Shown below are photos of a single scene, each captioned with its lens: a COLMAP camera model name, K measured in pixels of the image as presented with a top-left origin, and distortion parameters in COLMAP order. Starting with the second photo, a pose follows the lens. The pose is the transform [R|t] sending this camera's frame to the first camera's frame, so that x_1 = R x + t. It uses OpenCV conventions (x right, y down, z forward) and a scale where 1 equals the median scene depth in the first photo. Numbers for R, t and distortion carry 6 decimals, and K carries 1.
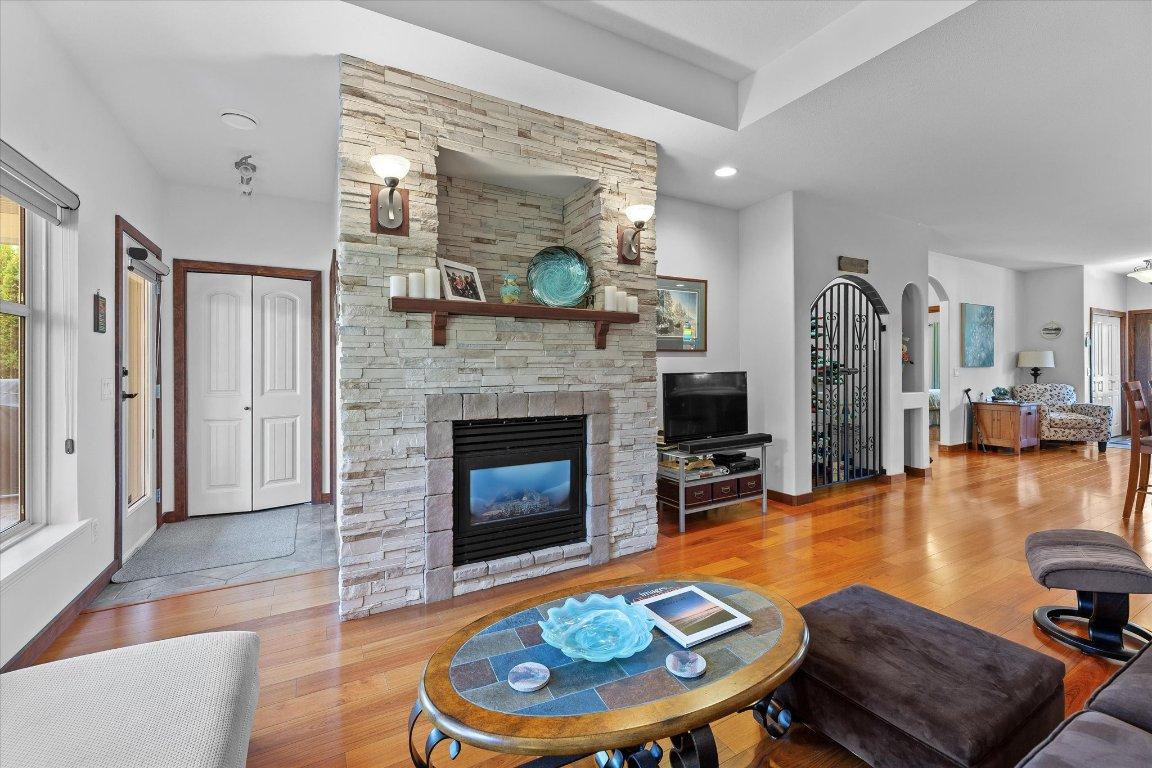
lens RADIAL K [[485.0, 0, 579.9], [0, 485.0, 364.2], [0, 0, 1]] dist [-0.000957, 0.000043]
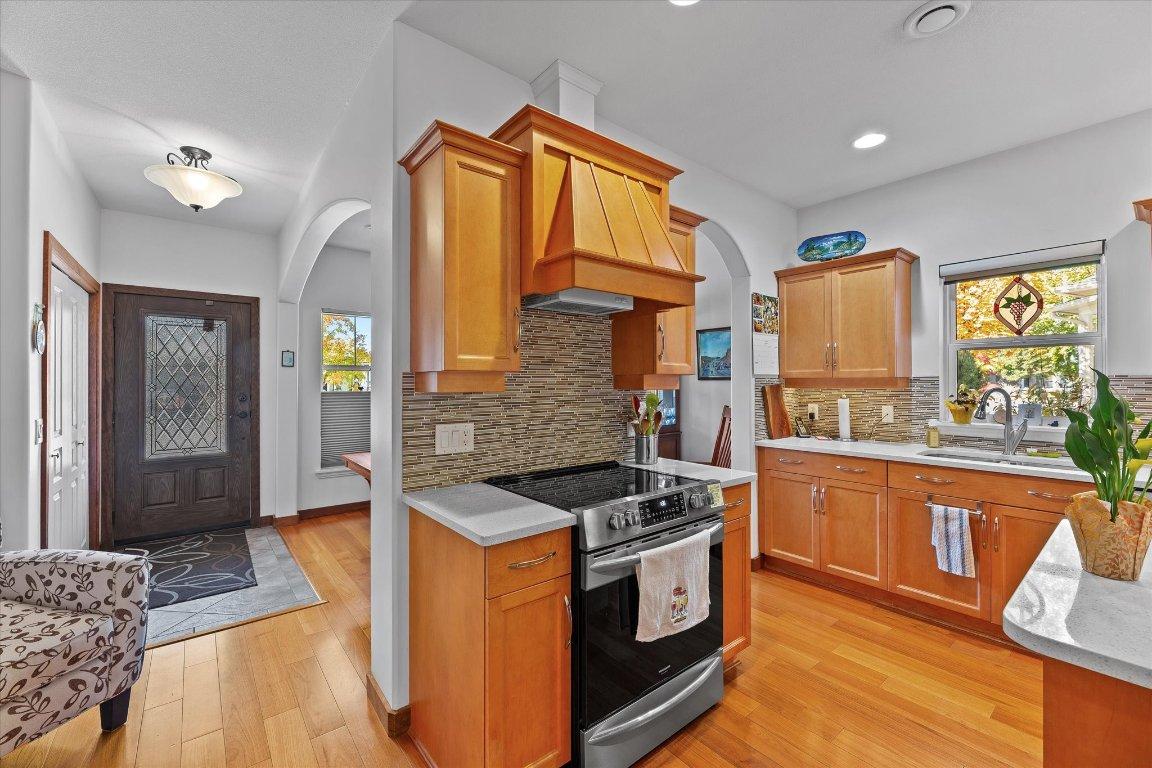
lens RADIAL K [[468.4, 0, 576.5], [0, 468.4, 382.4], [0, 0, 1]] dist [-0.002260, -0.000441]
pose [[-0.171324, 0.007382, 0.985187, 0.678622], [-0.001332, 0.999969, -0.007724, -0.013729], [-0.985214, -0.002636, -0.171309, 0.694530]]
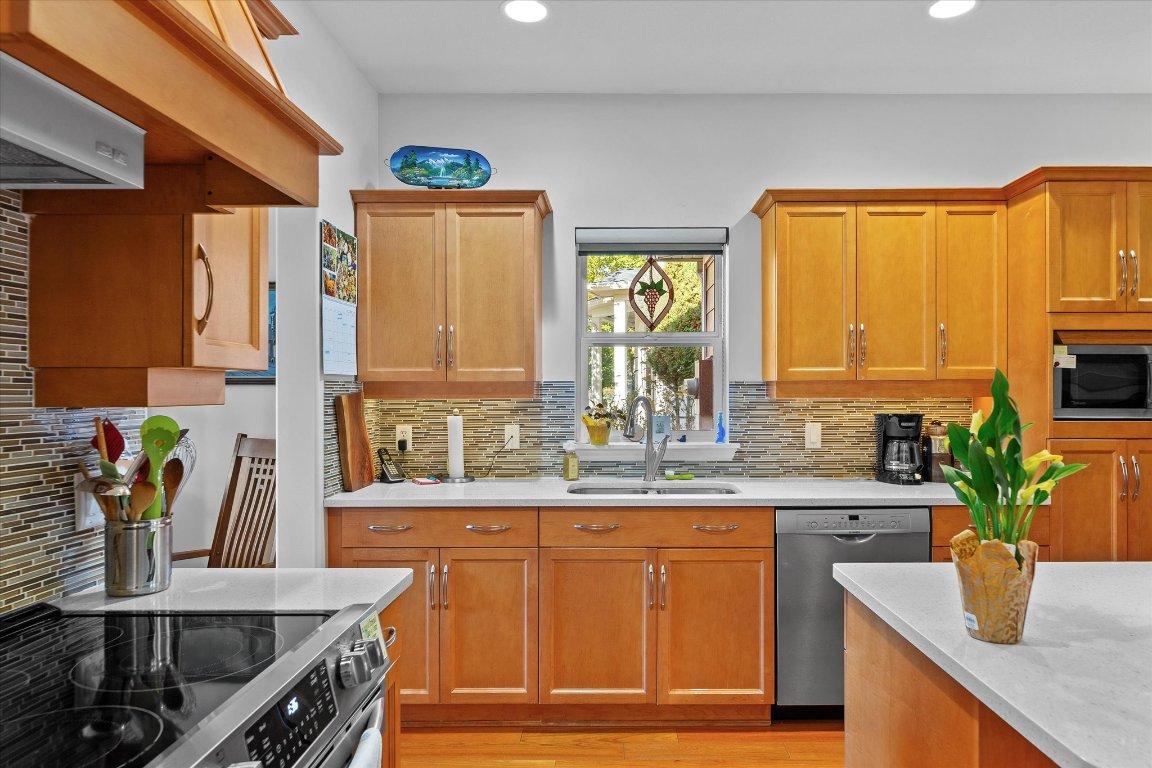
lens RADIAL K [[728.1, 0, 610.4], [0, 728.1, 391.5], [0, 0, 1]] dist [-0.002146, -0.002050]
pose [[-0.871373, 0.006876, 0.490573, 0.779539], [0.005441, 0.999976, -0.004350, -0.013735], [-0.490591, -0.001121, -0.871389, 0.701770]]
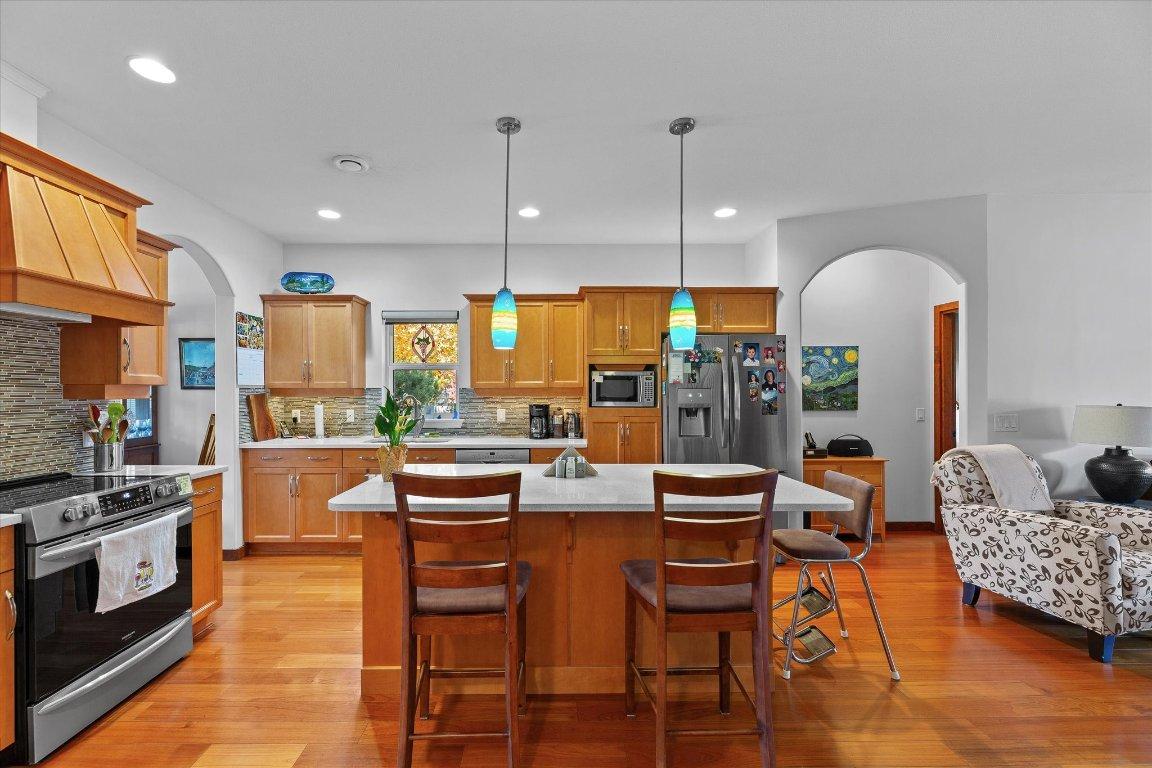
lens RADIAL K [[475.8, 0, 546.6], [0, 475.8, 391.9], [0, 0, 1]] dist [-0.001403, -0.000645]
pose [[-0.872455, 0.005802, 0.488660, 0.555010], [0.003919, 0.999980, -0.004875, -0.013497], [-0.488678, -0.002338, -0.872461, 0.733248]]
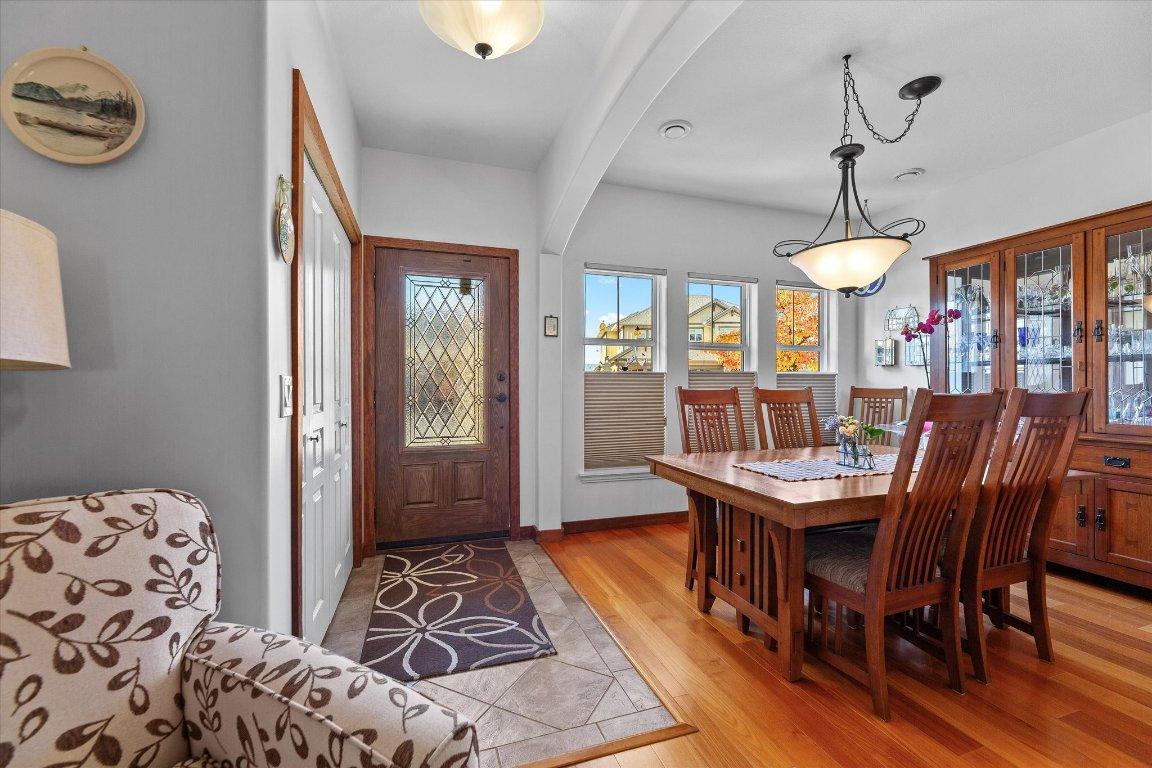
lens RADIAL K [[469.6, 0, 580.8], [0, 469.6, 392.5], [0, 0, 1]] dist [-0.001382, -0.000361]
pose [[0.179965, -0.008789, 0.983634, 0.874193], [-0.005400, 0.999936, 0.009923, 0.011679], [-0.983658, -0.007097, 0.179906, 0.838266]]
